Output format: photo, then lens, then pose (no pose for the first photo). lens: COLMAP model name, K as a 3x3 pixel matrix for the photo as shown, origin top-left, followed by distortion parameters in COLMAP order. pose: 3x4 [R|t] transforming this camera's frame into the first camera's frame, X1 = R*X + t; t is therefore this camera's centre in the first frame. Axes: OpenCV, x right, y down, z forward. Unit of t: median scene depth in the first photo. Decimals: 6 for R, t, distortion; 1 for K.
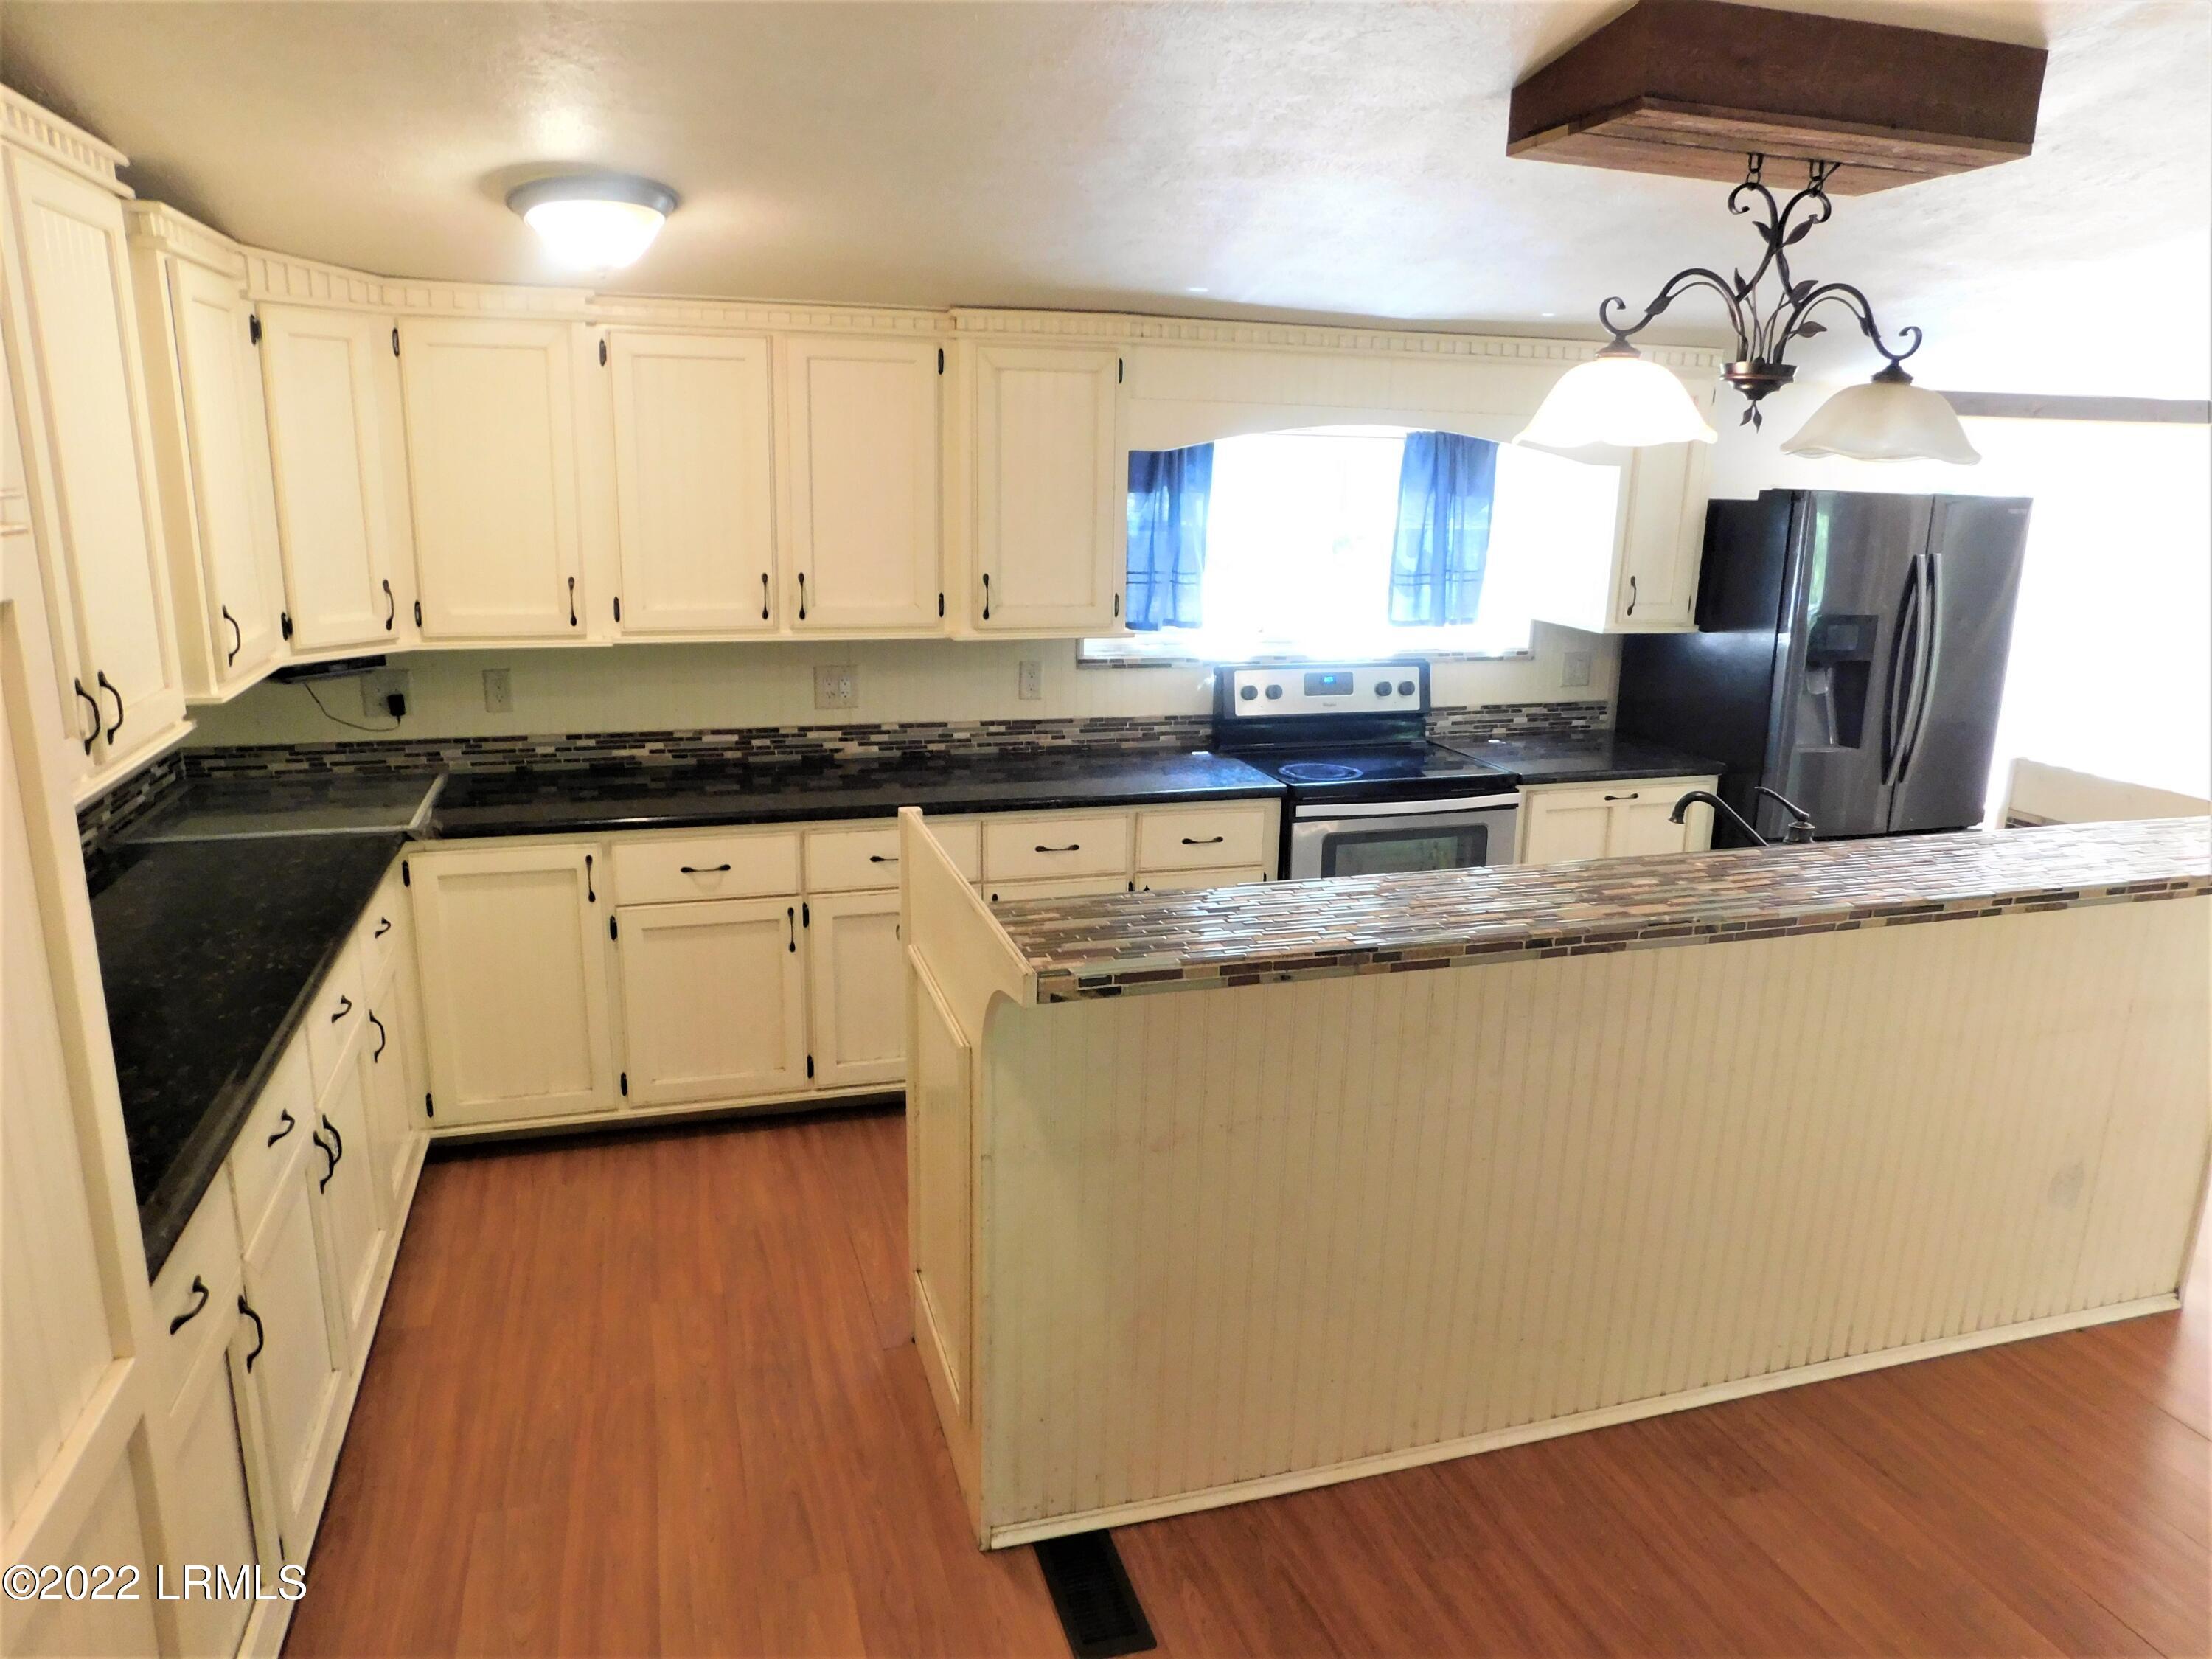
lens RADIAL K [[1459.1, 0, 1102.5], [0, 1459.1, 833.1], [0, 0, 1]] dist [-0.077216, 0.059475]
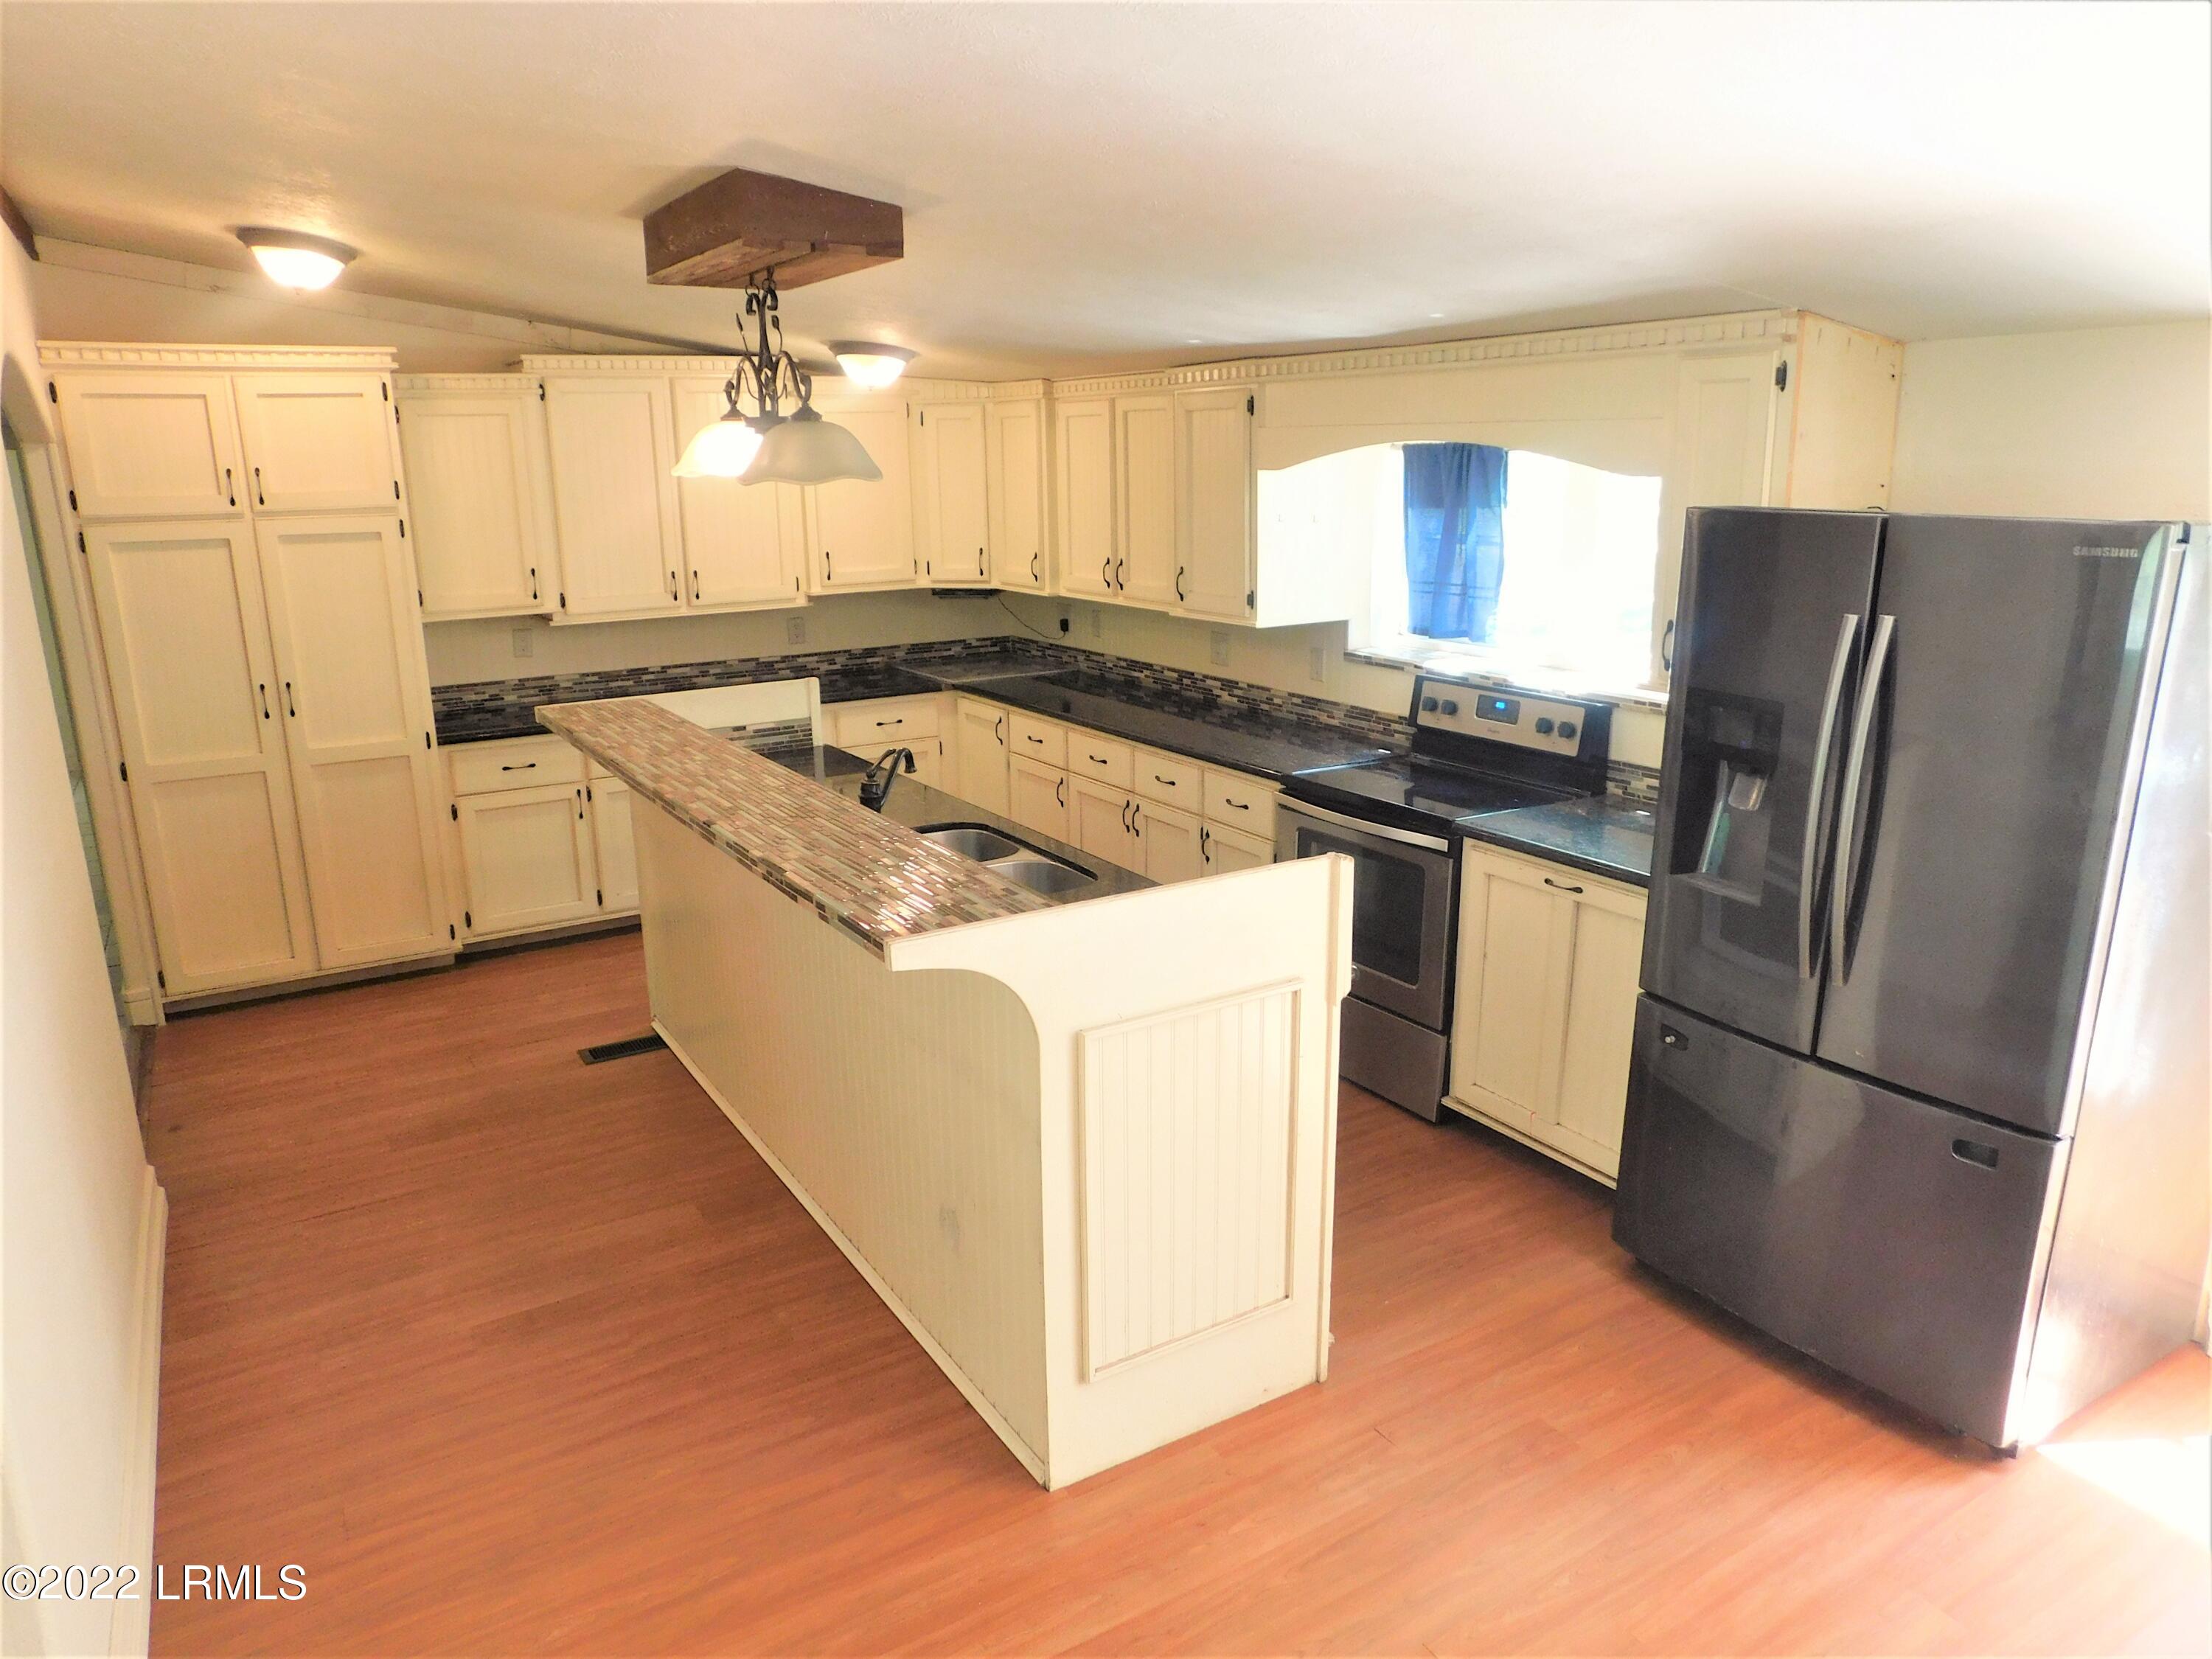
lens RADIAL K [[1459.1, 0, 1102.5], [0, 1459.1, 833.1], [0, 0, 1]] dist [-0.077216, 0.059475]
pose [[0.246734, 0.220256, -0.943721, 1.095281], [-0.223140, 0.960574, 0.165850, -0.135732], [0.943043, 0.169662, 0.286154, 0.541823]]
